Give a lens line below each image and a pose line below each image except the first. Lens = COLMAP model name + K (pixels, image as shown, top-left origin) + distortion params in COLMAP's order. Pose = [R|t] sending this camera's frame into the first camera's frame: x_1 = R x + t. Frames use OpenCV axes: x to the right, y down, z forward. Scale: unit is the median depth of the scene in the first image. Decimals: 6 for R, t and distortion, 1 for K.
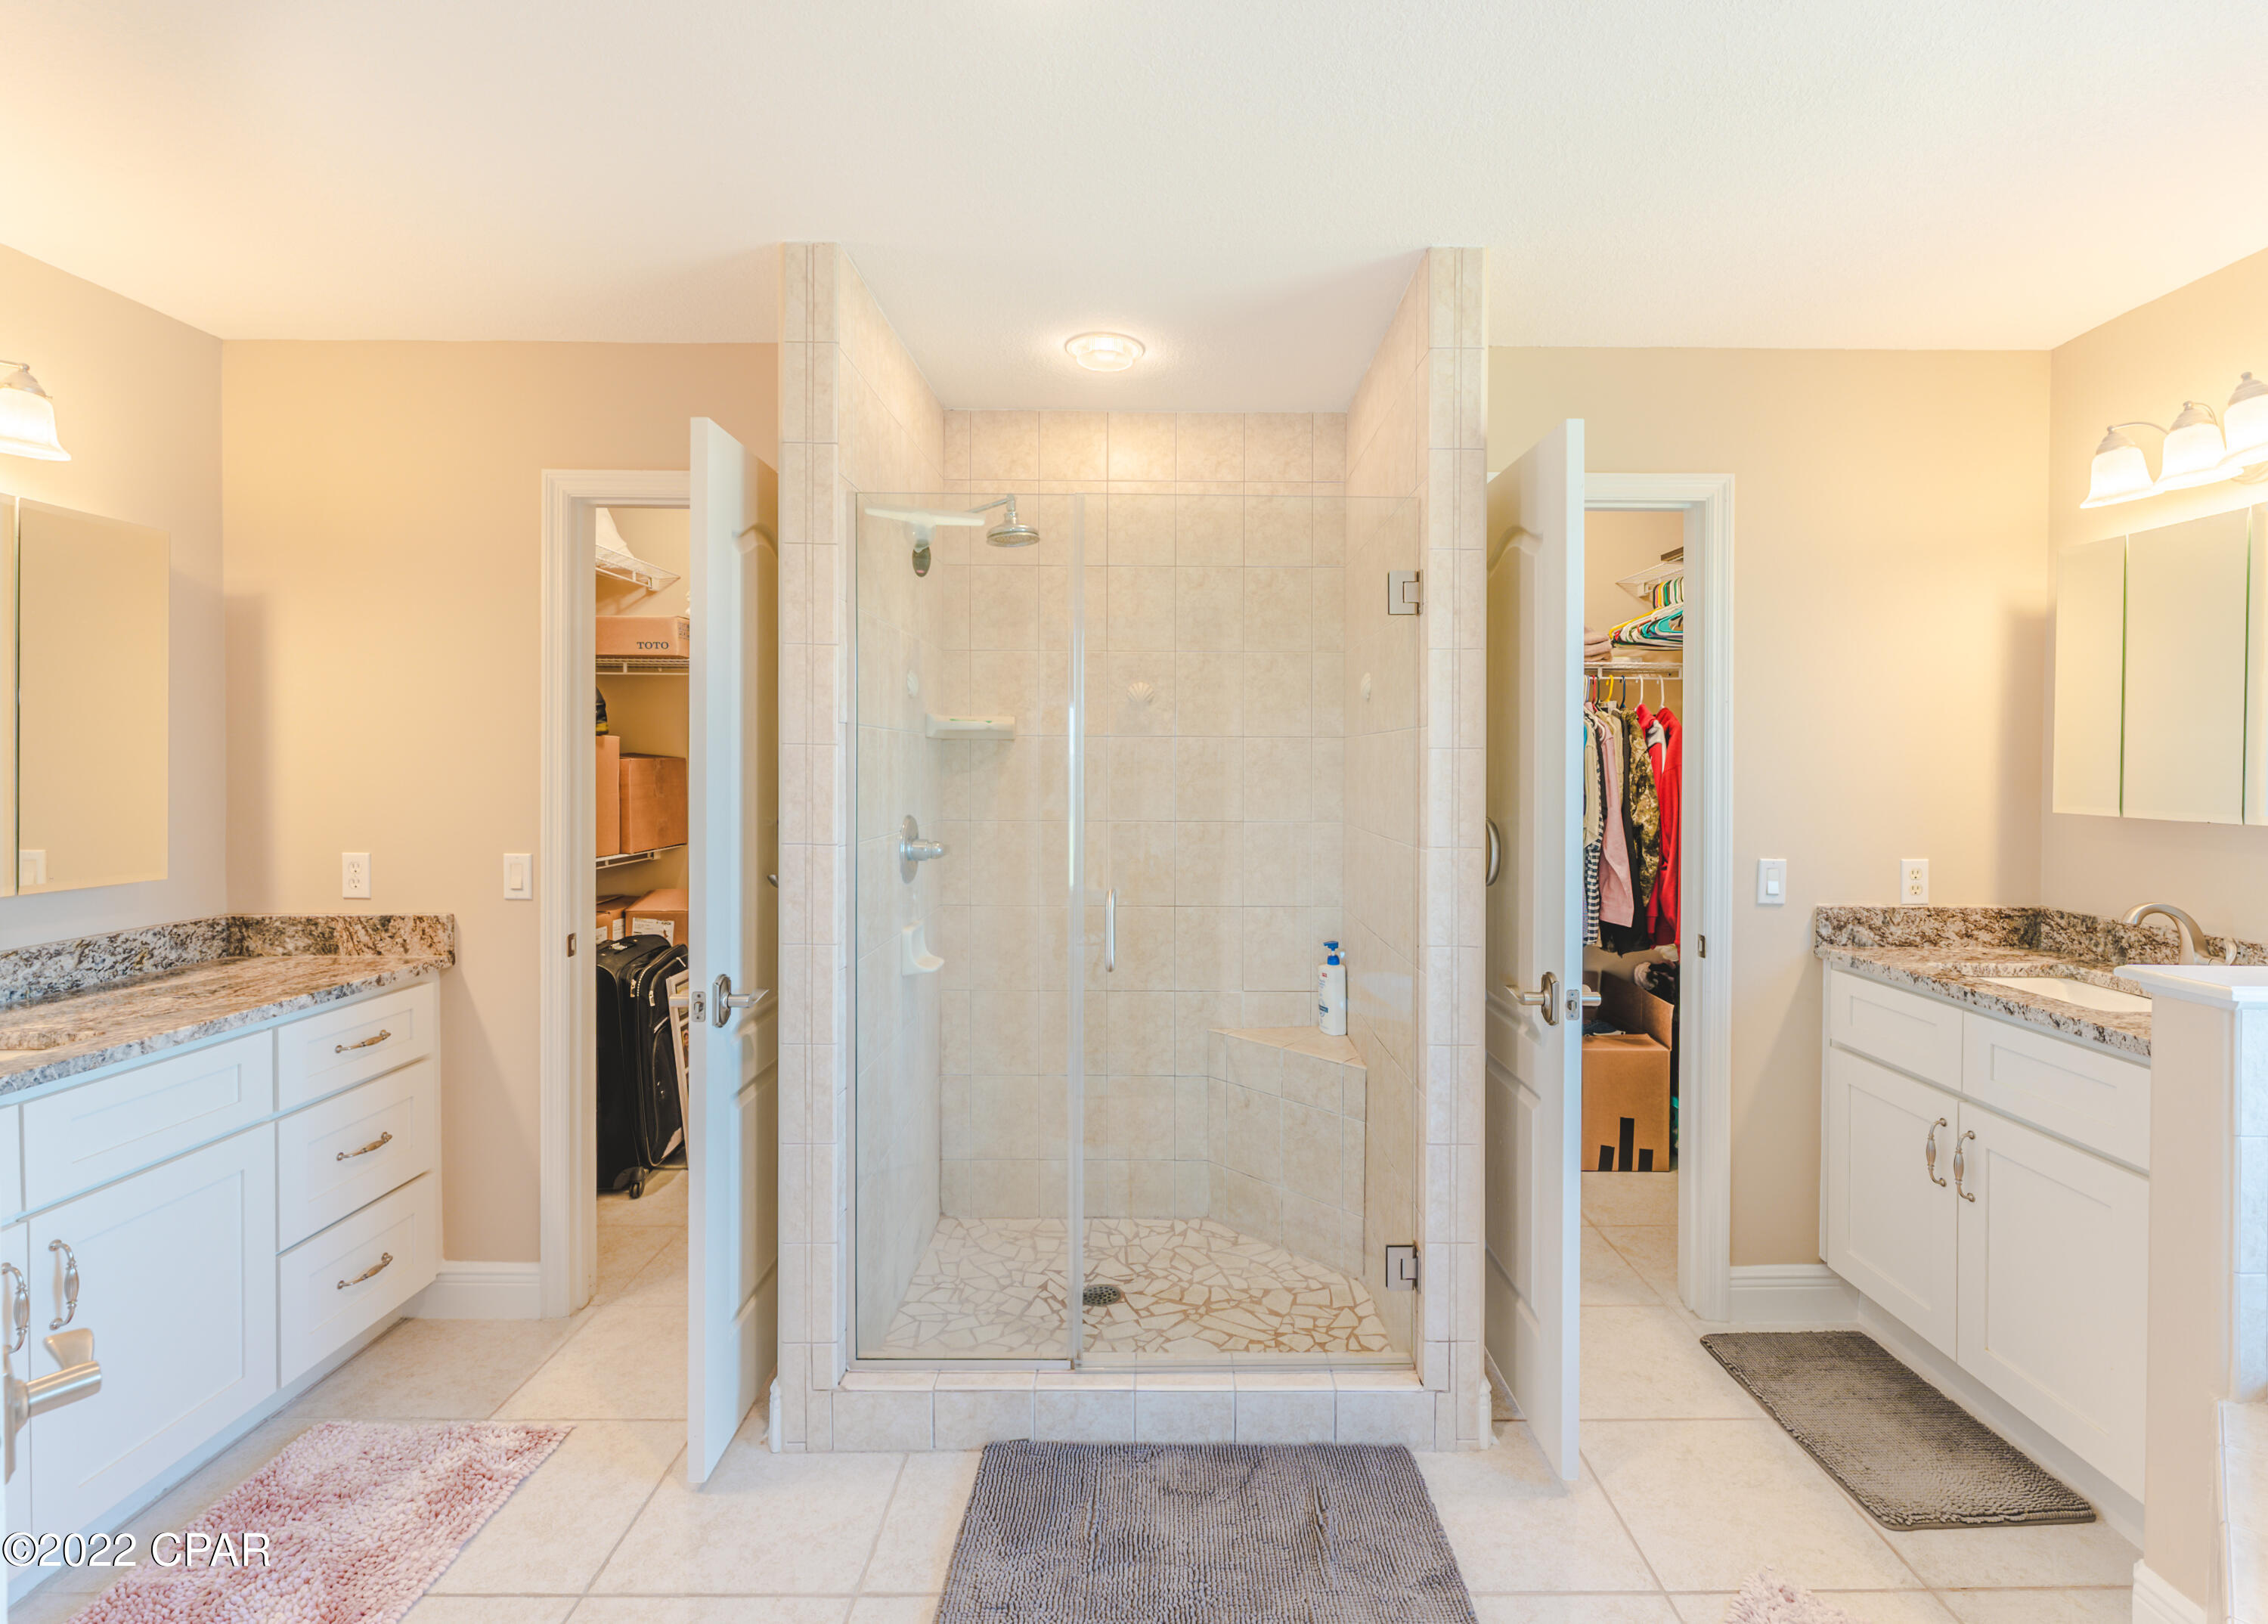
lens RADIAL K [[1047.2, 0, 1197.9], [0, 1047.2, 763.6], [0, 0, 1]] dist [0.000830, -0.001080]
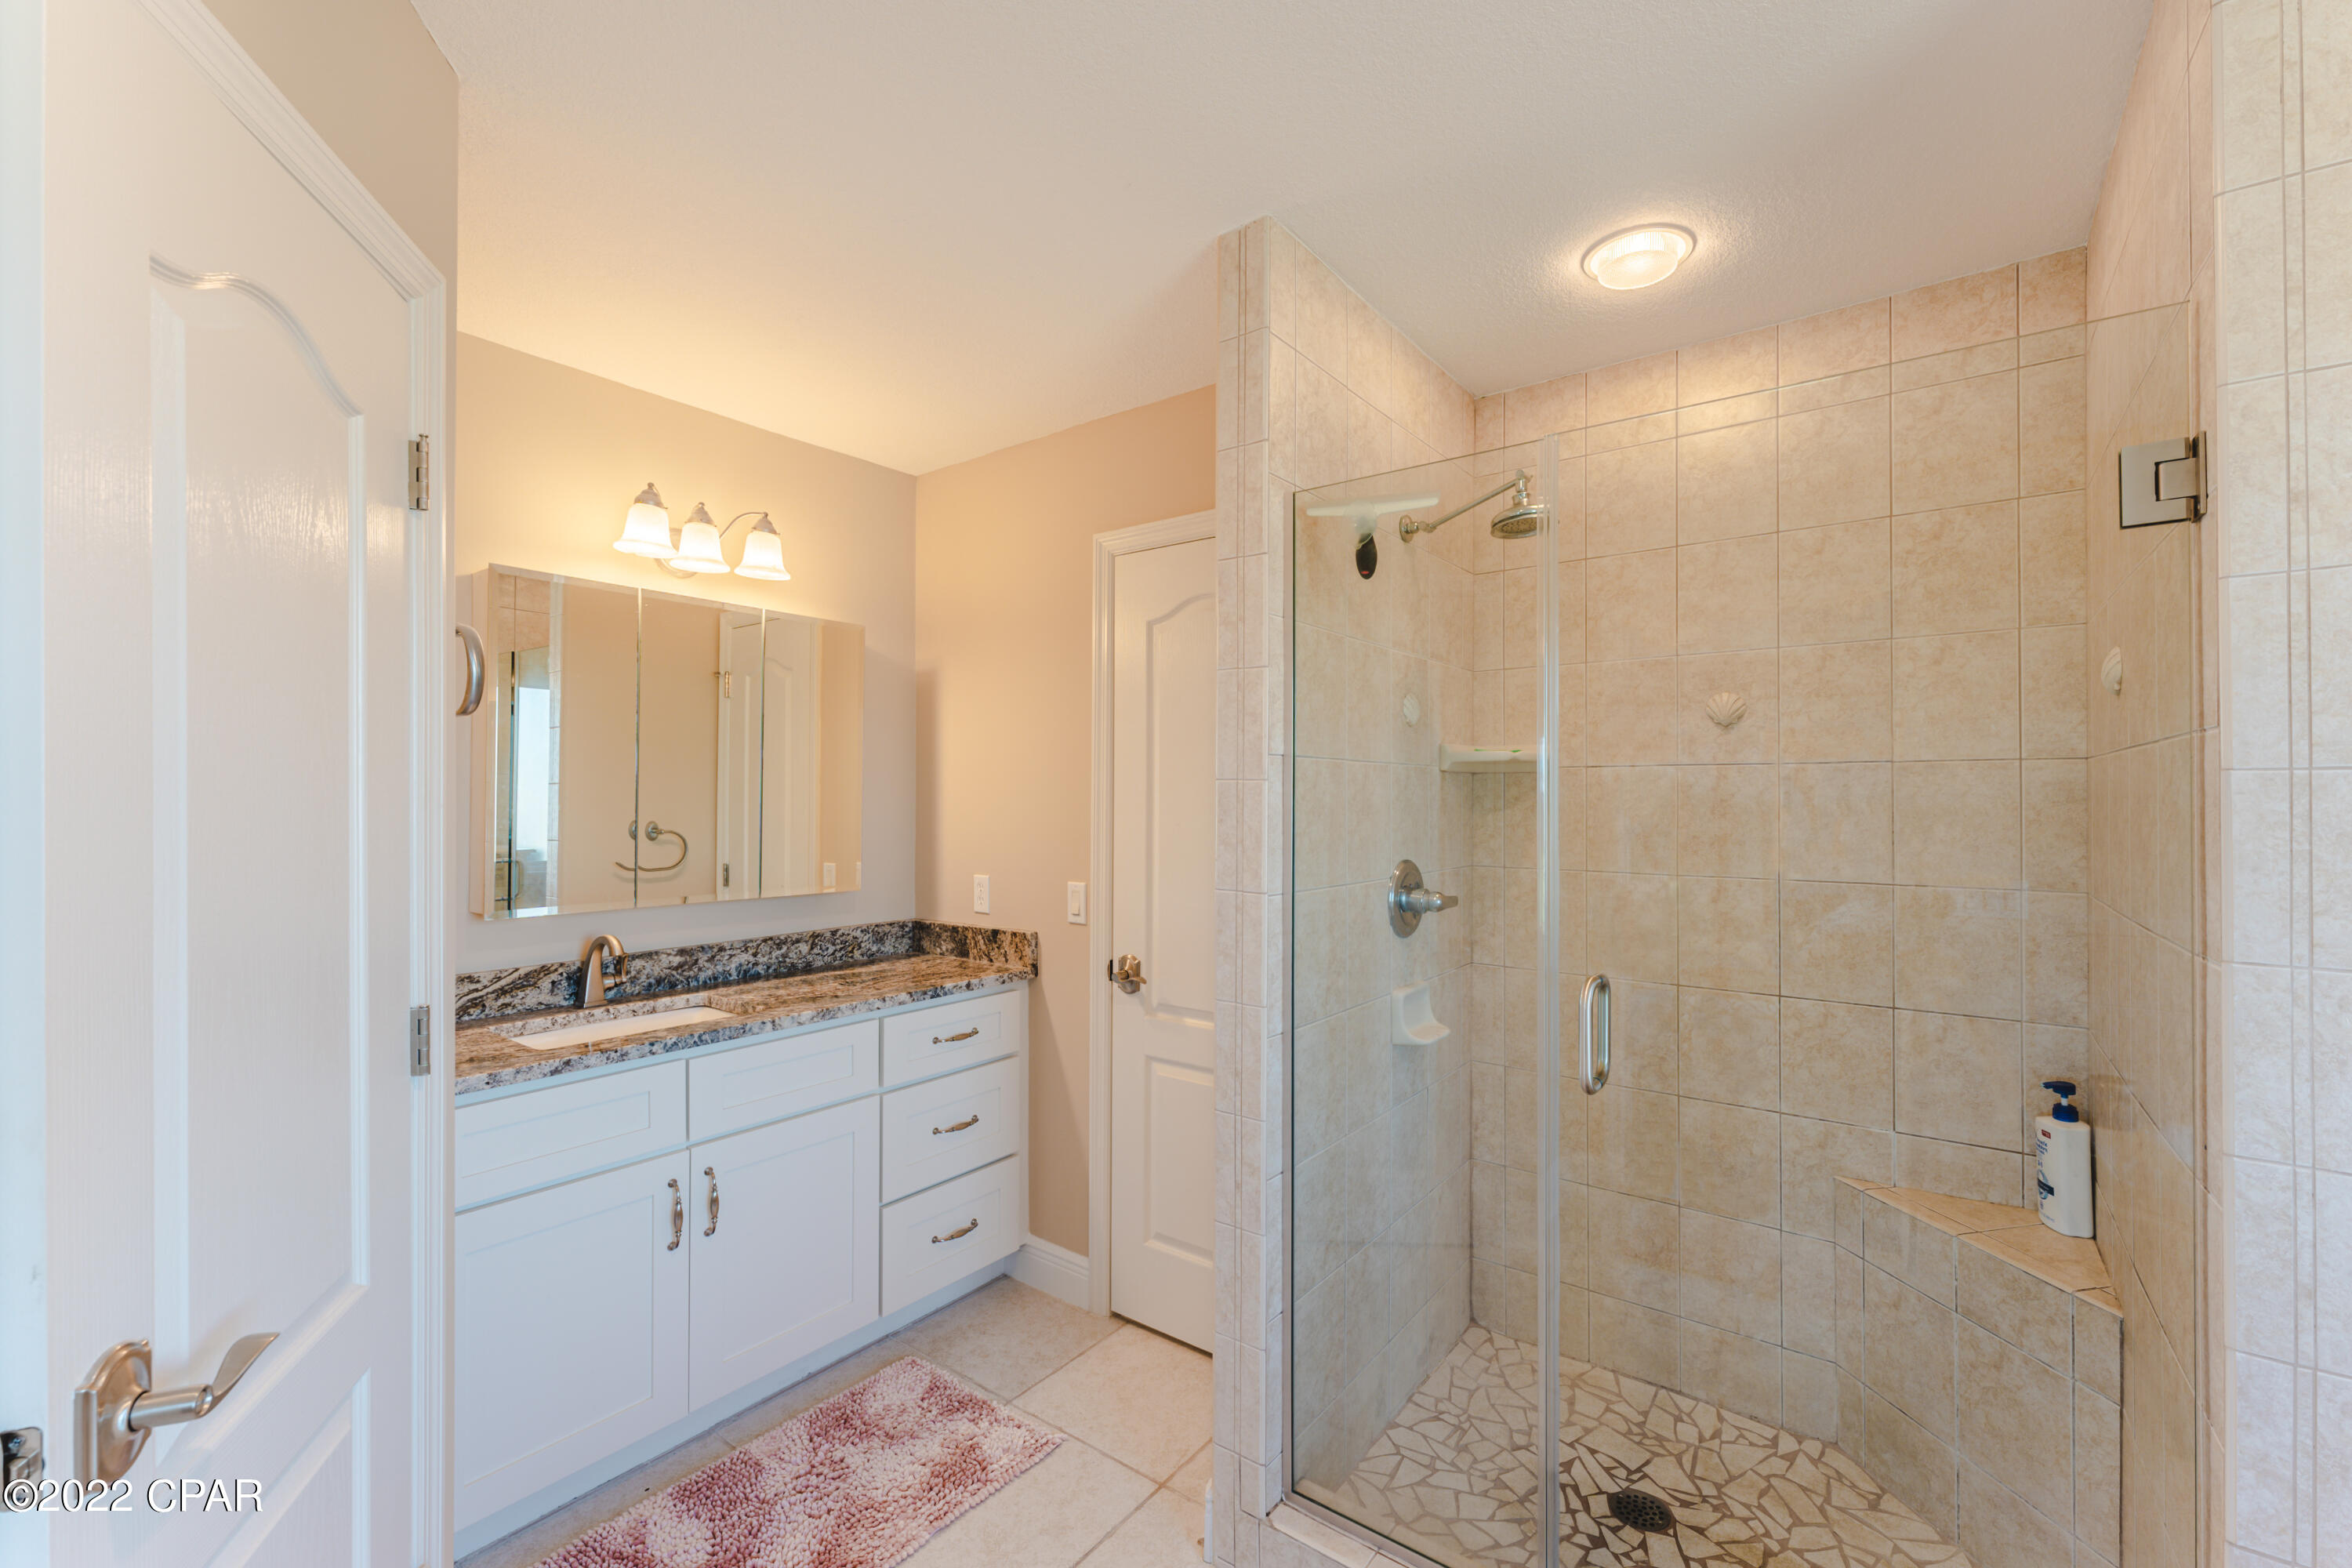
lens RADIAL K [[989.4, 0, 1200.6], [0, 989.4, 787.3], [0, 0, 1]] dist [0.000950, 0.000047]
pose [[0.793772, -0.009622, -0.608139, 0.098957], [0.001445, 0.999902, -0.013935, -0.000118], [0.608214, 0.010182, 0.793708, 0.257825]]
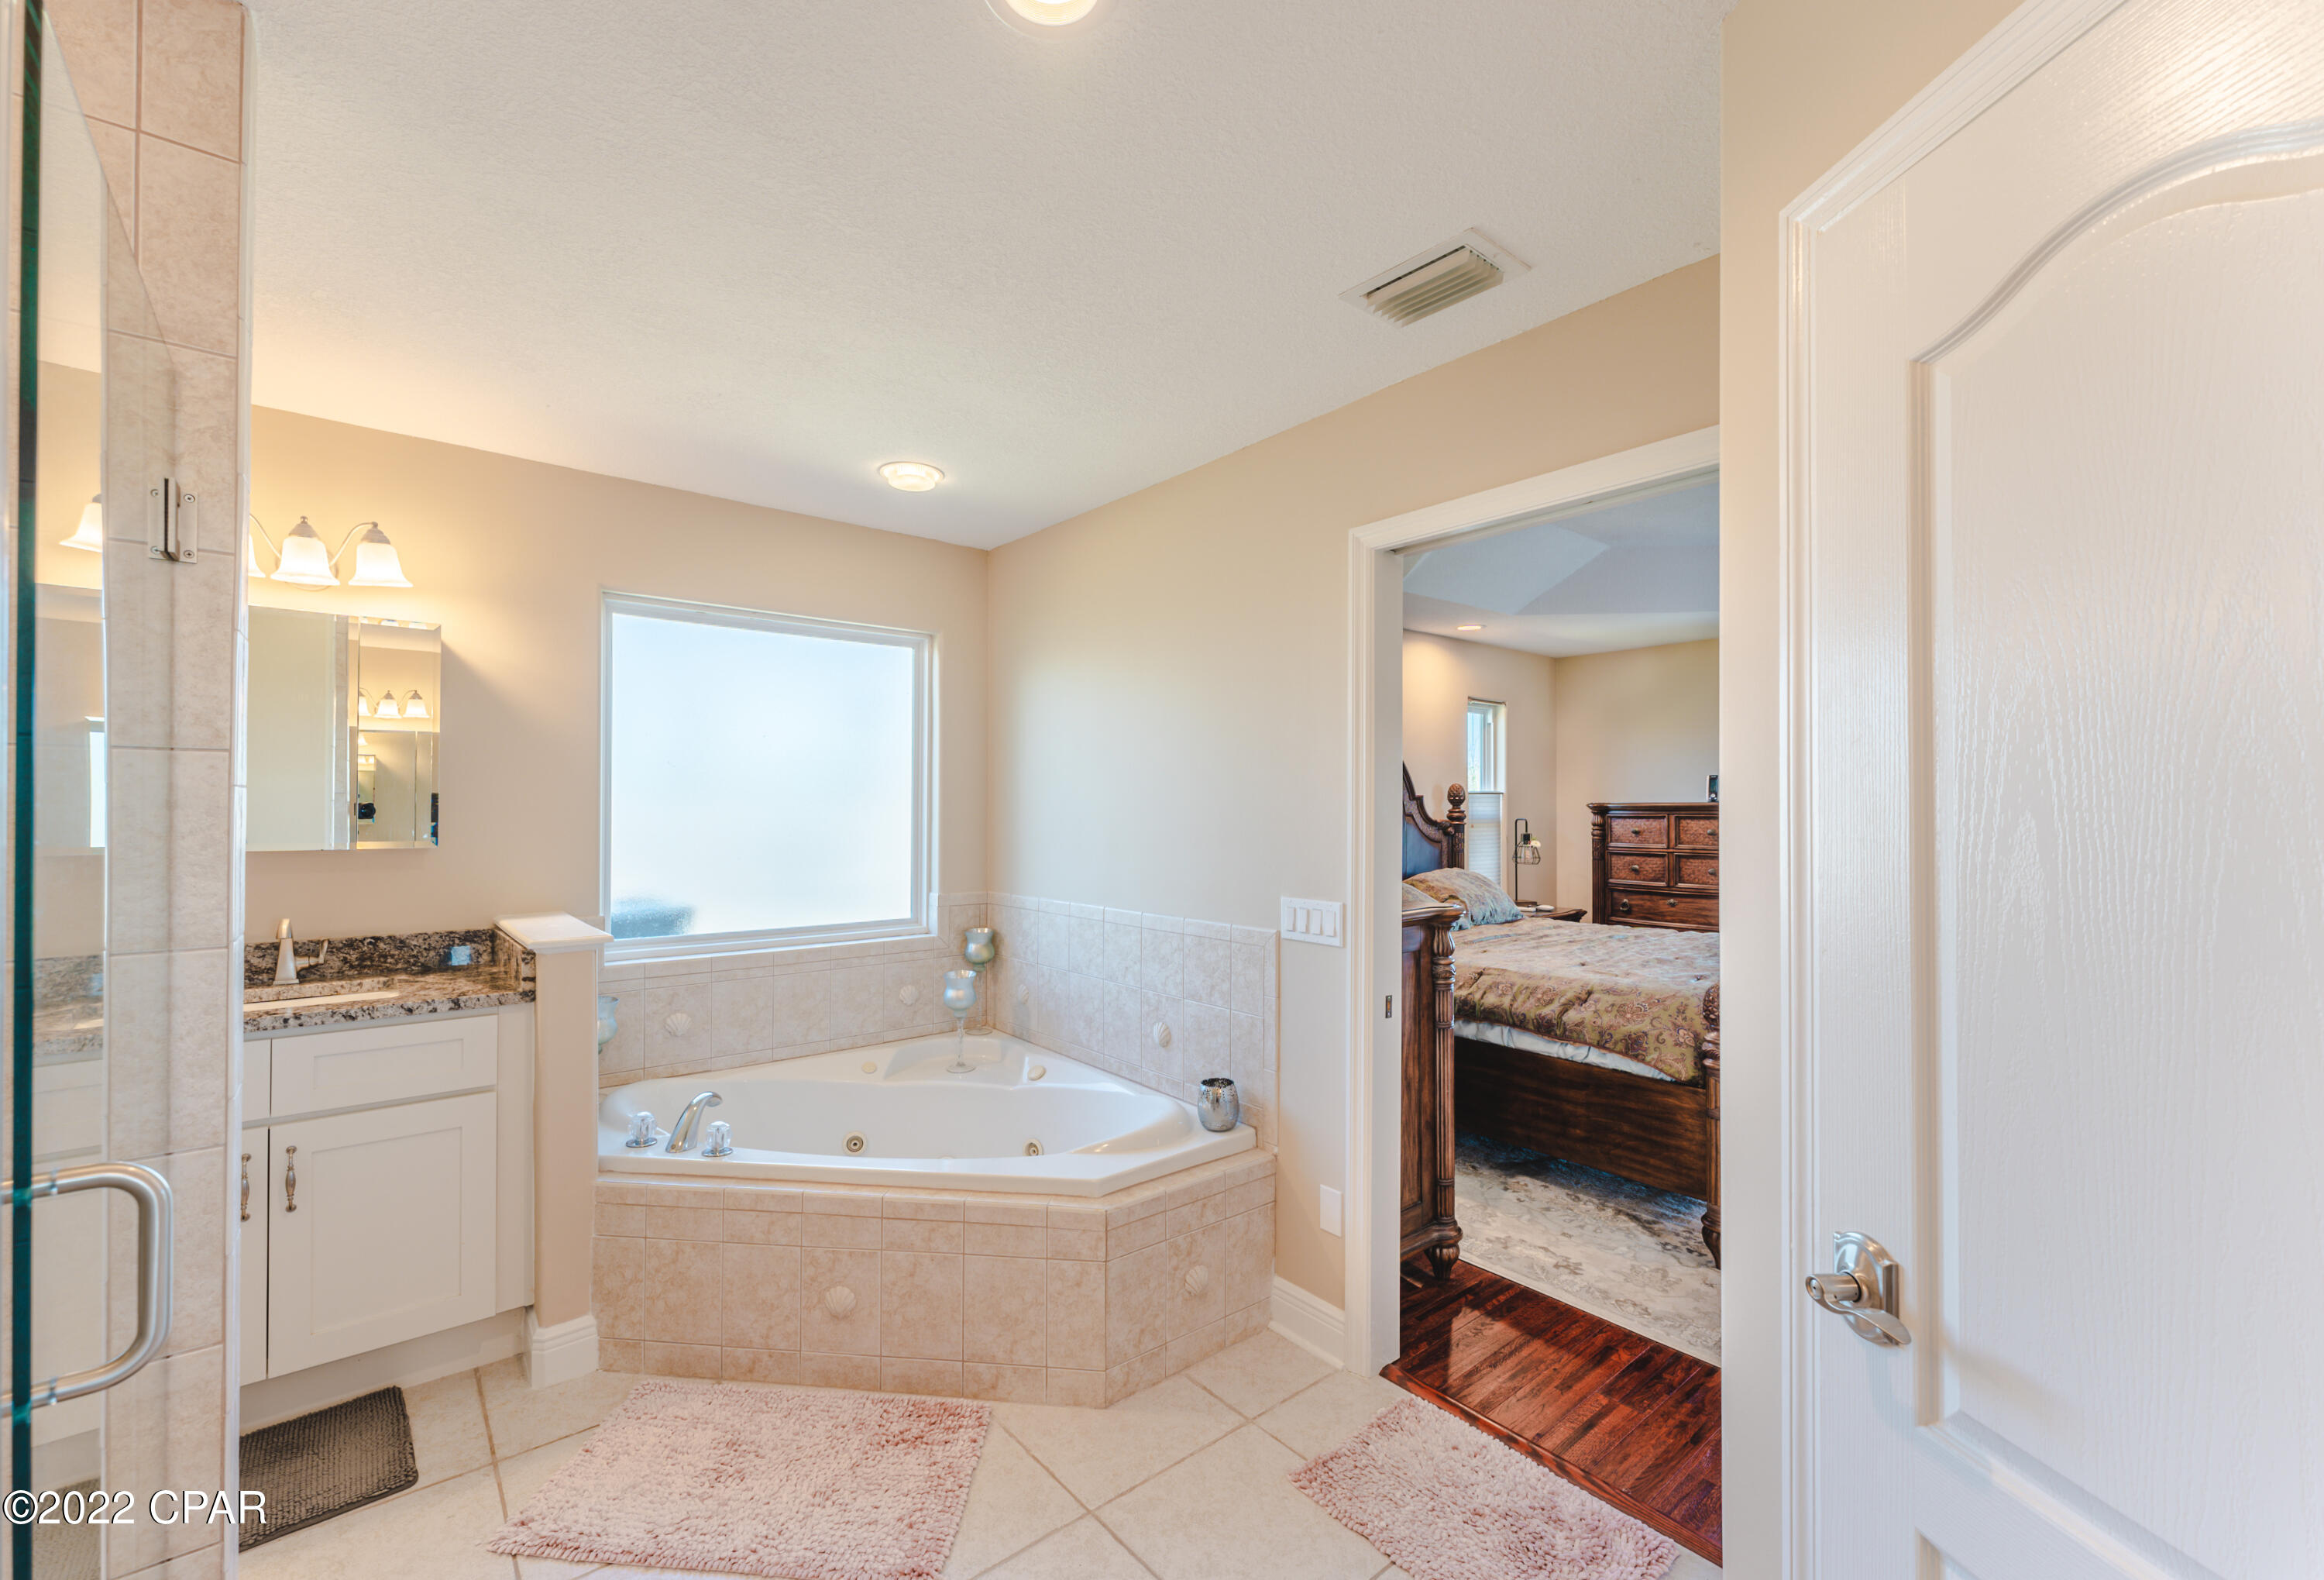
lens RADIAL K [[983.8, 0, 1089.0], [0, 983.8, 798.0], [0, 0, 1]] dist [-0.000319, -0.000184]
pose [[-0.586682, -0.000281, 0.809818, -0.473748], [-0.005698, 0.999977, -0.003782, -0.007866], [-0.809798, -0.006833, -0.586670, 0.777166]]
